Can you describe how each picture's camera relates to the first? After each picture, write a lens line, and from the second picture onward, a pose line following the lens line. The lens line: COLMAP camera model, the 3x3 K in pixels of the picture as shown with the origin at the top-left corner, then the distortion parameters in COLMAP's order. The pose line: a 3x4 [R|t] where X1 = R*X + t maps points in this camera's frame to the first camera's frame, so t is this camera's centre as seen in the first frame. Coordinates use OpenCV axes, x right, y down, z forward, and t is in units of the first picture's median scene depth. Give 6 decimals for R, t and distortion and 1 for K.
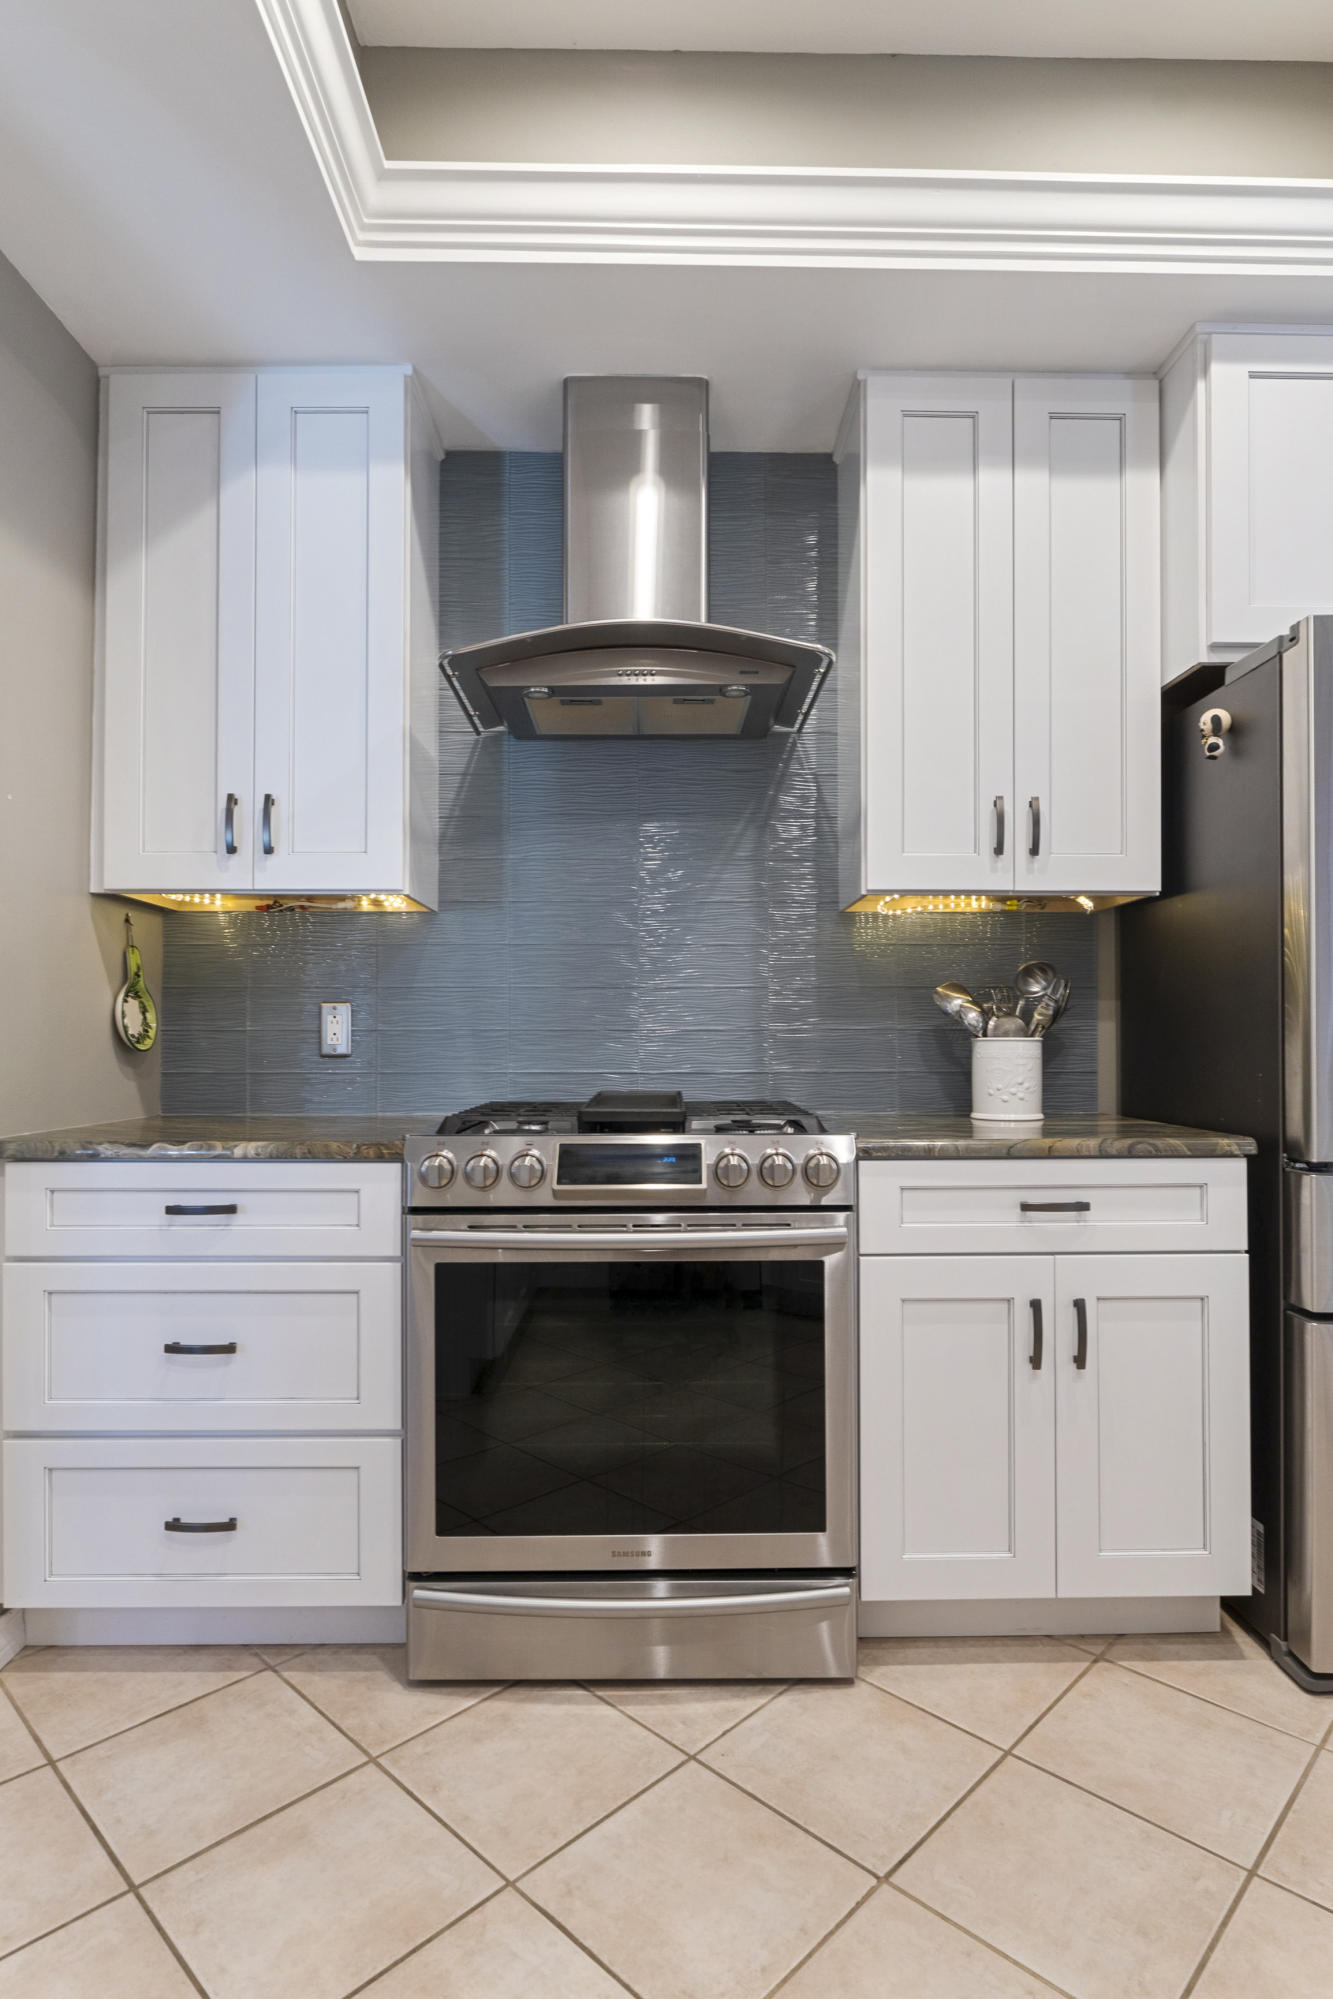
lens RADIAL K [[1062.6, 0, 669.9], [0, 1062.6, 1027.1], [0, 0, 1]] dist [-0.000144, -0.001797]
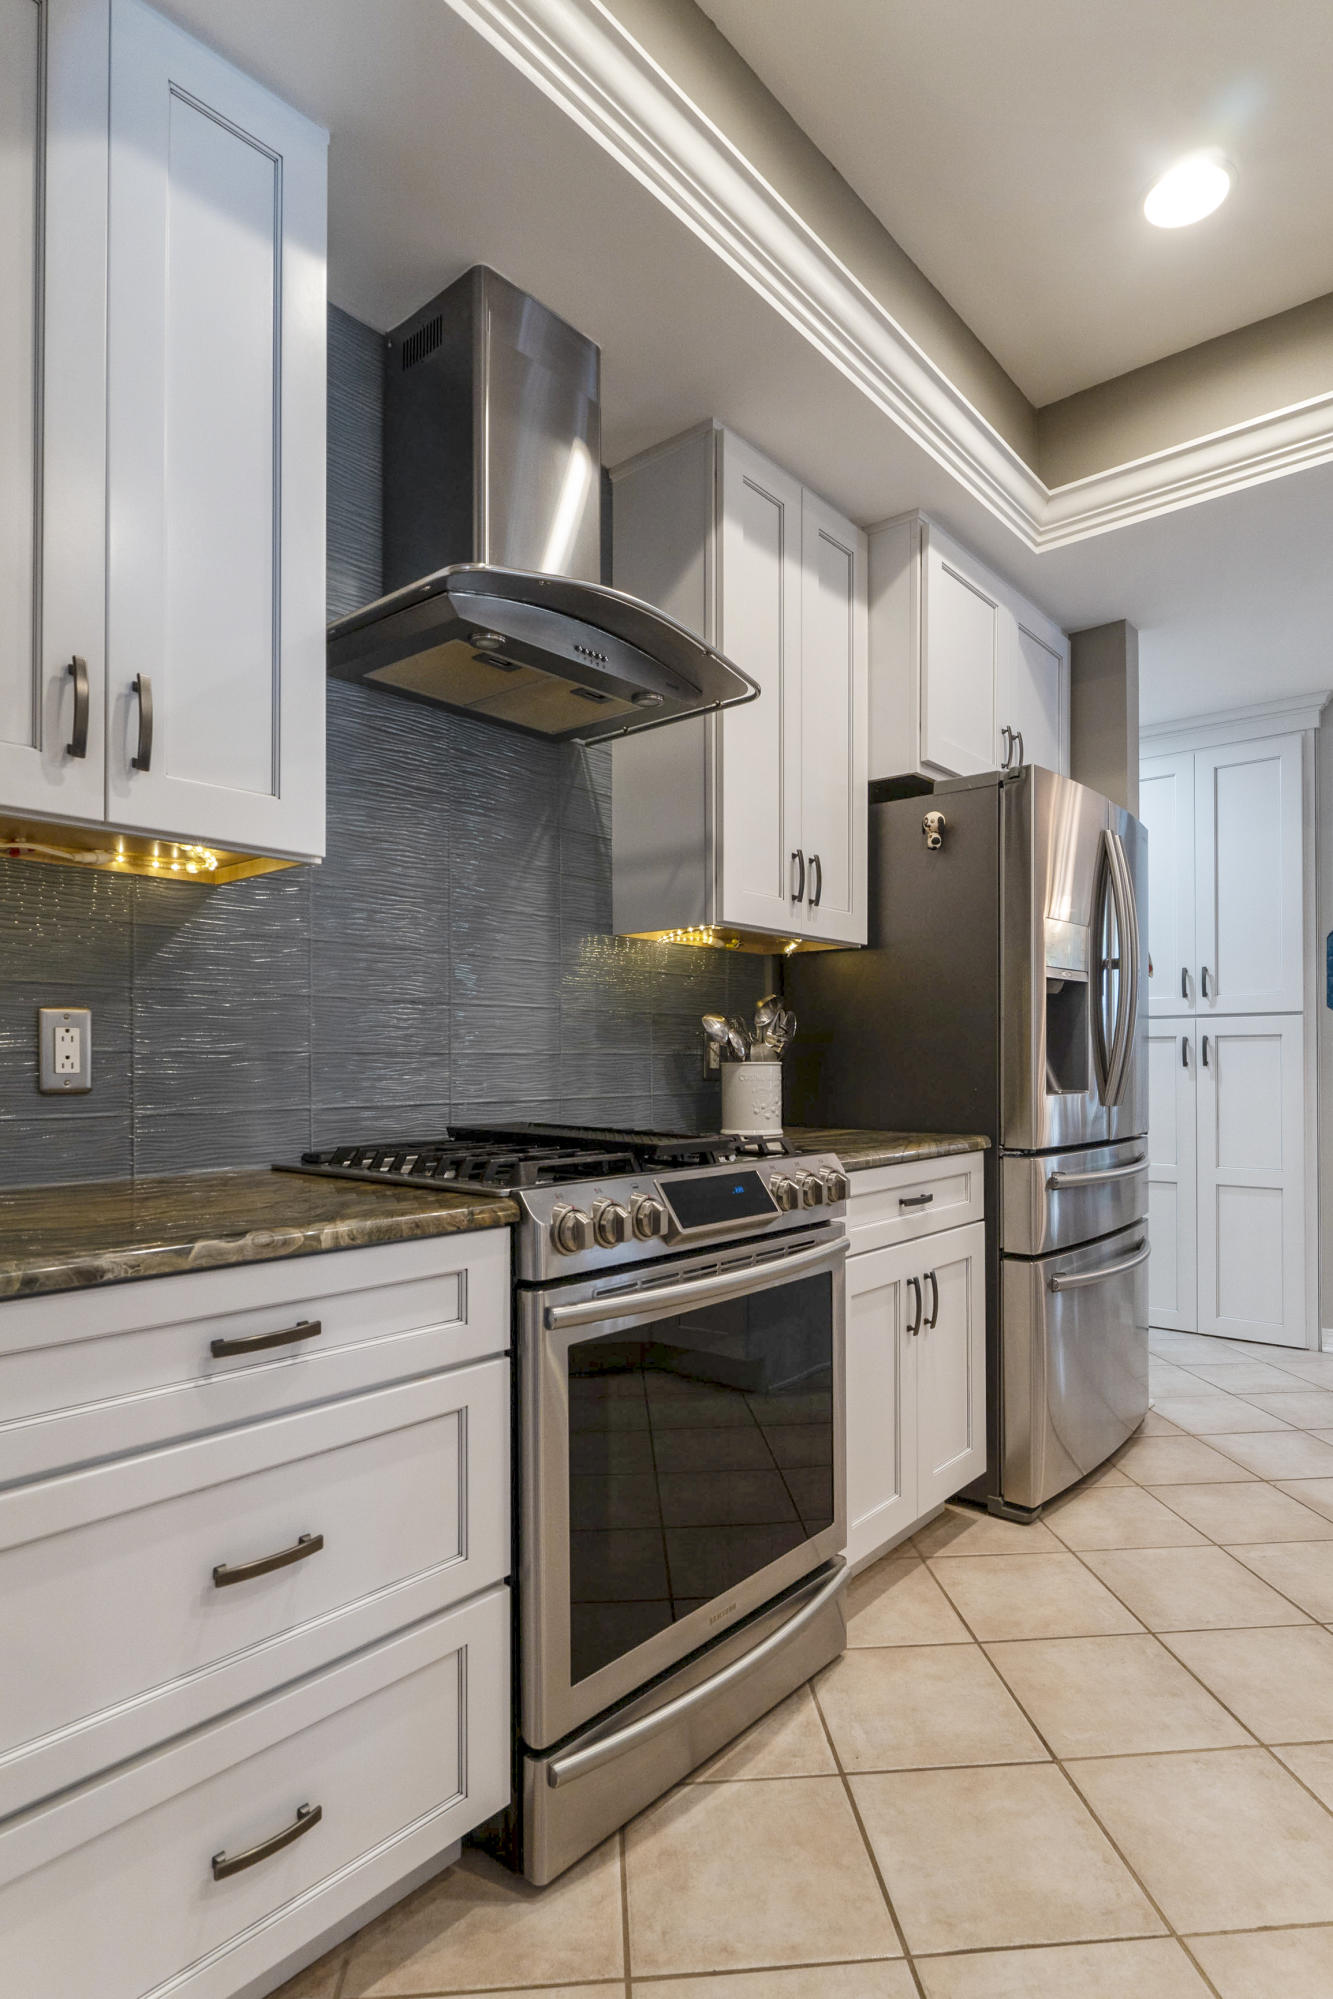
lens RADIAL K [[1071.0, 0, 697.4], [0, 1071.0, 1053.4], [0, 0, 1]] dist [-0.000844, -0.002236]
pose [[0.650585, 0.005763, 0.759412, -0.674642], [-0.008078, 0.999967, -0.000669, 0.002127], [-0.759391, -0.005699, 0.650610, 0.355280]]
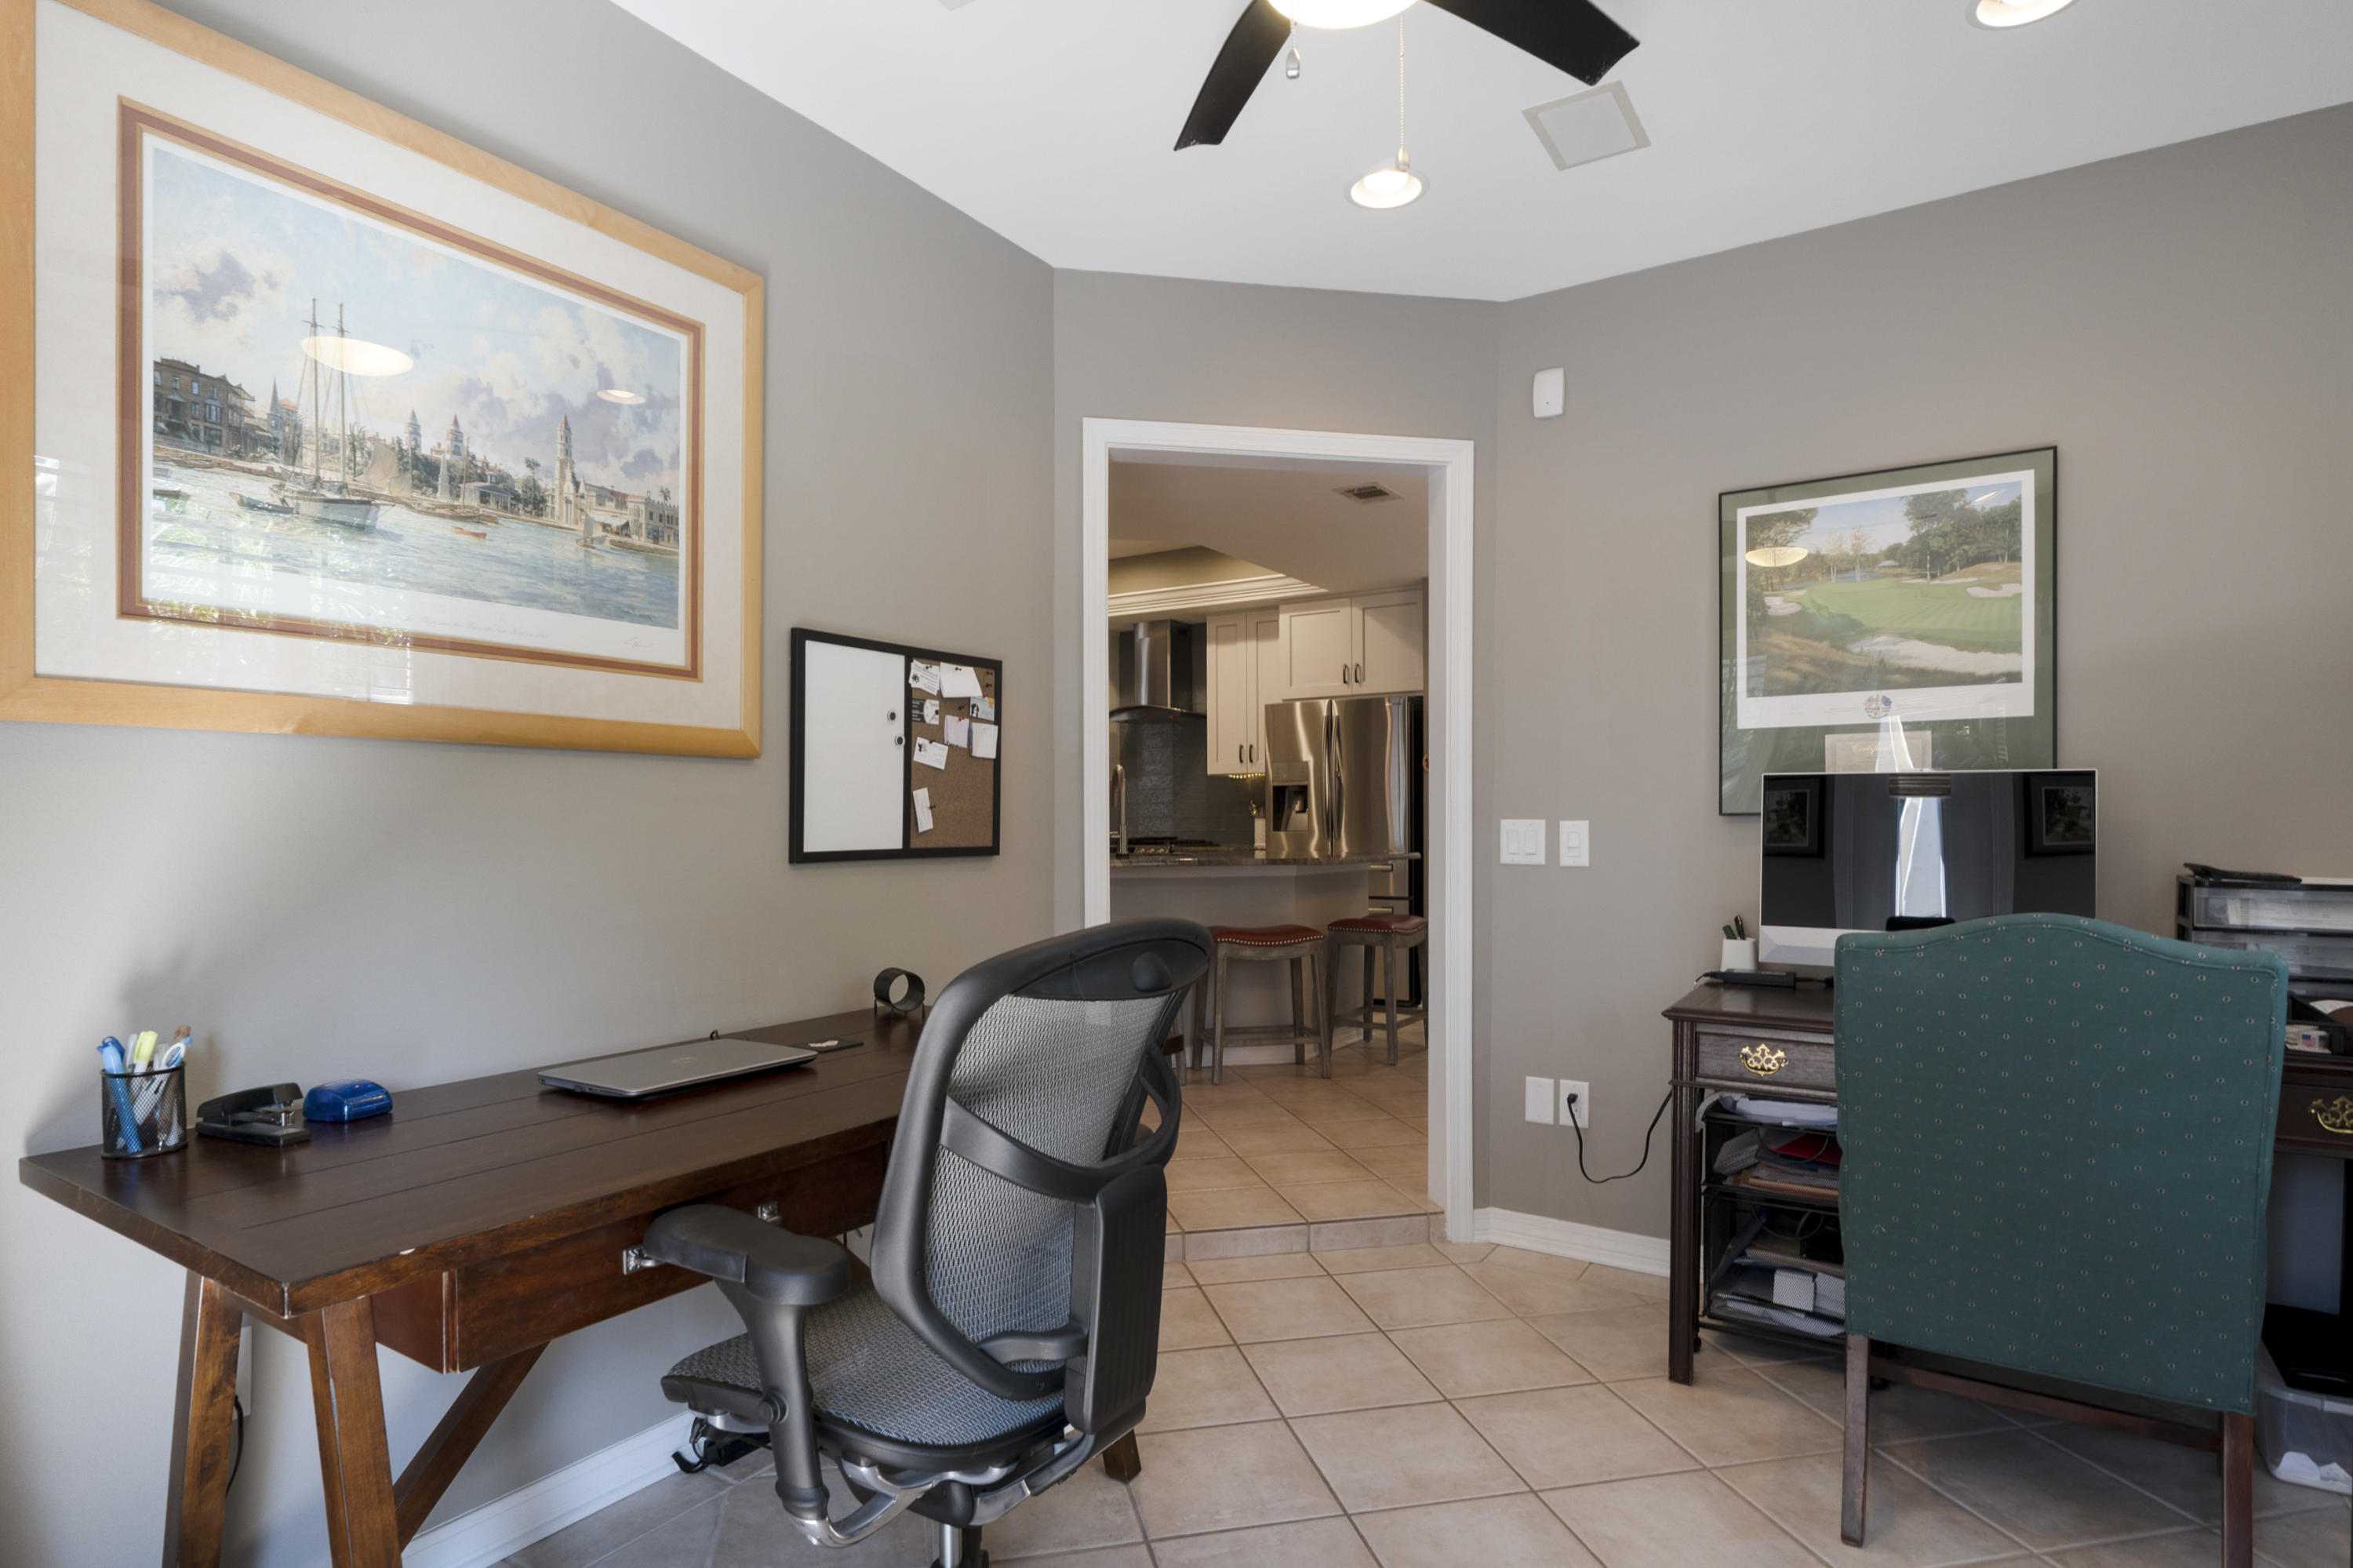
lens RADIAL K [[1240.5, 0, 1176.8], [0, 1240.5, 810.6], [0, 0, 1]] dist [0.000648, 0.000343]
pose [[0.834858, -0.007174, -0.550419, 2.355289], [0.016277, 0.999800, 0.011658, -0.065436], [0.550225, -0.018692, 0.834807, -2.403160]]
